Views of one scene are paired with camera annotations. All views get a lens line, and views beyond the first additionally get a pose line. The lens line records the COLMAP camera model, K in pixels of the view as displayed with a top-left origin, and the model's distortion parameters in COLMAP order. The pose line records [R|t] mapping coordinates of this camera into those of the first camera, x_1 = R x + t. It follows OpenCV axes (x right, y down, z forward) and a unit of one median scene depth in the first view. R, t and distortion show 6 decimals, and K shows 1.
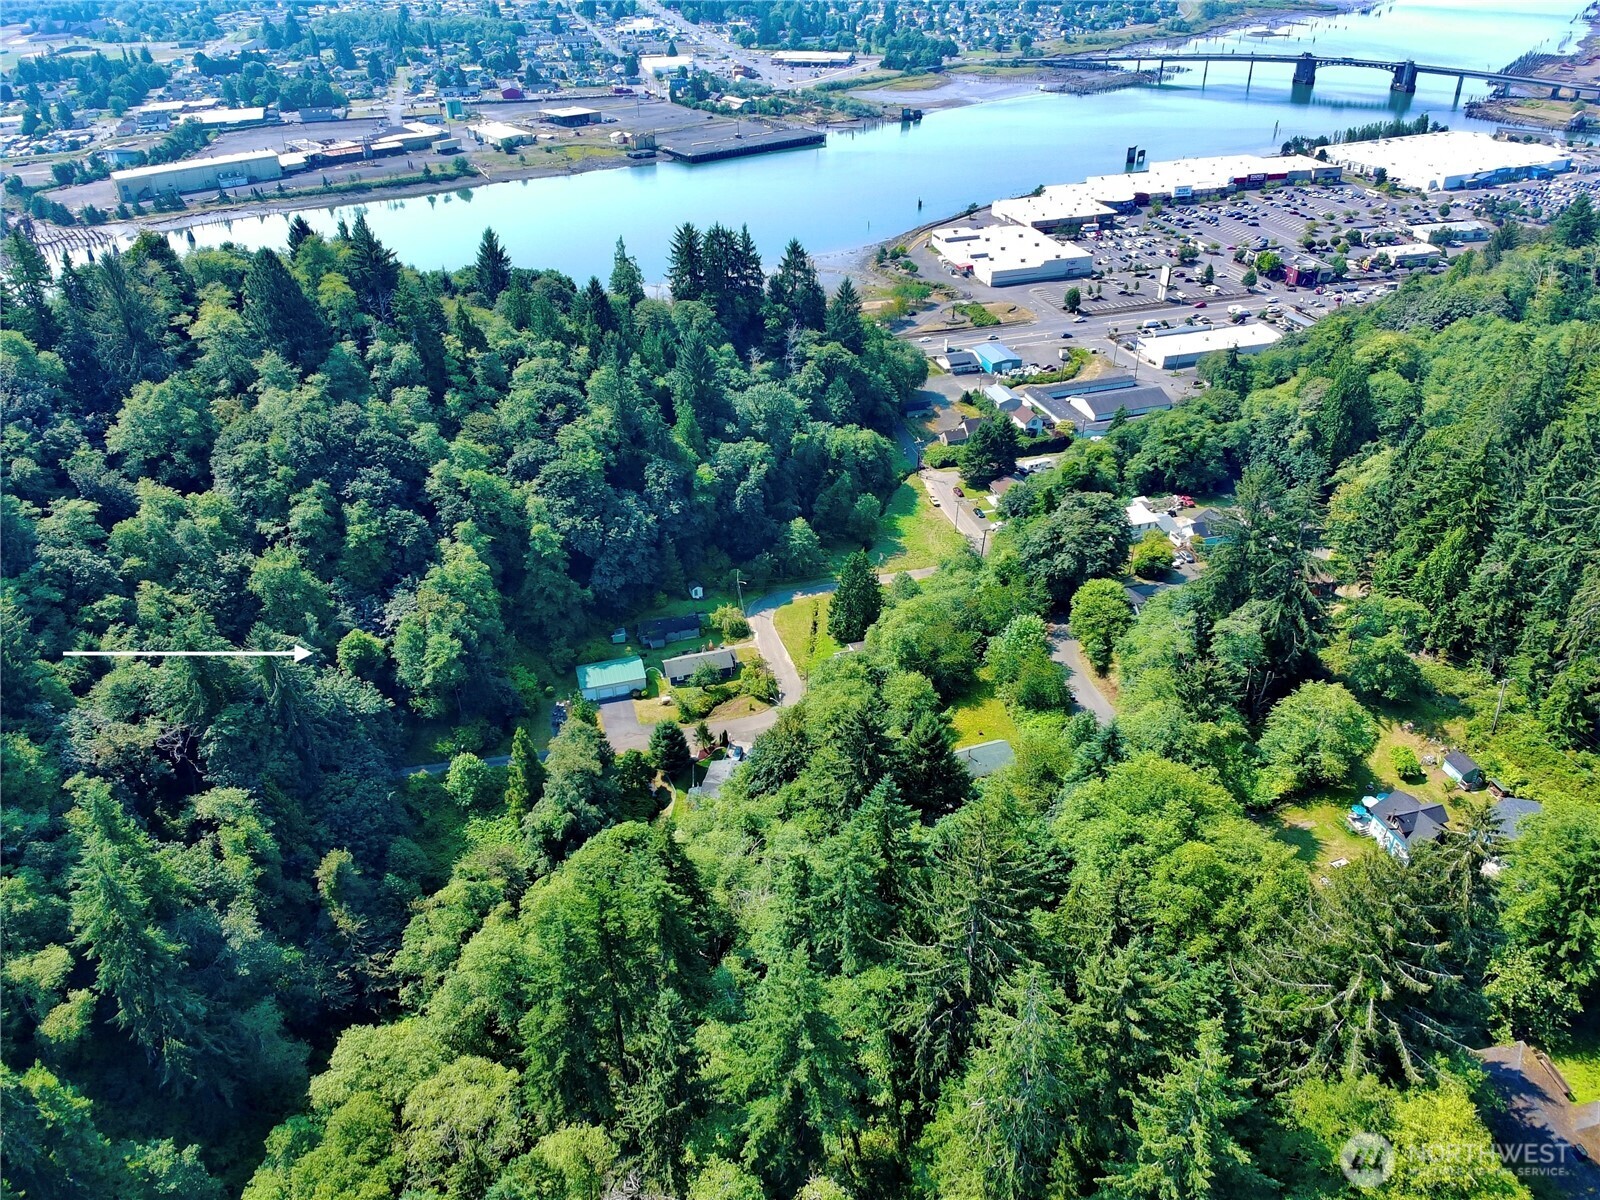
lens RADIAL K [[1142.7, 0, 806.2], [0, 1142.7, 611.6], [0, 0, 1]] dist [0.087314, -0.178227]
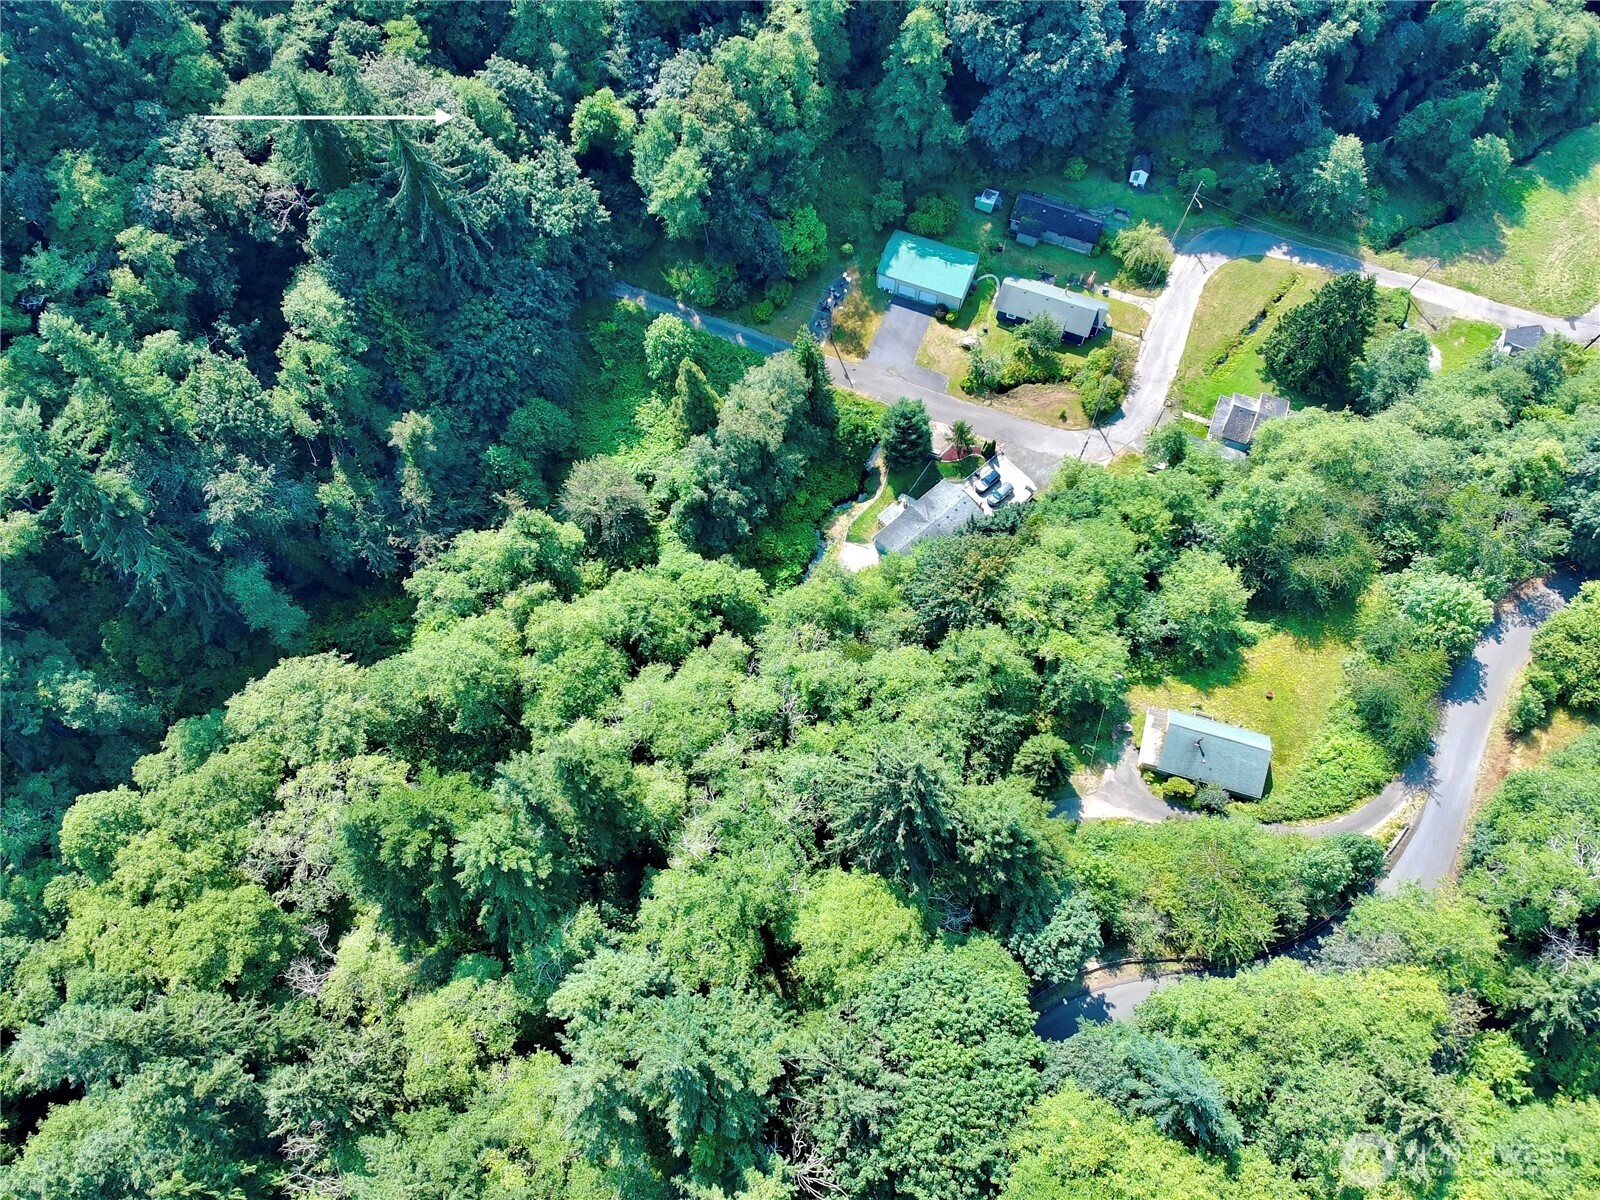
lens RADIAL K [[1142.7, 0, 791.3], [0, 1142.7, 596.9], [0, 0, 1]] dist [0.087314, -0.178227]
pose [[0.780065, 0.568812, -0.260676, 0.069908], [-0.322377, 0.722432, 0.611690, -0.215462], [0.536257, -0.393122, 0.746916, 0.346919]]
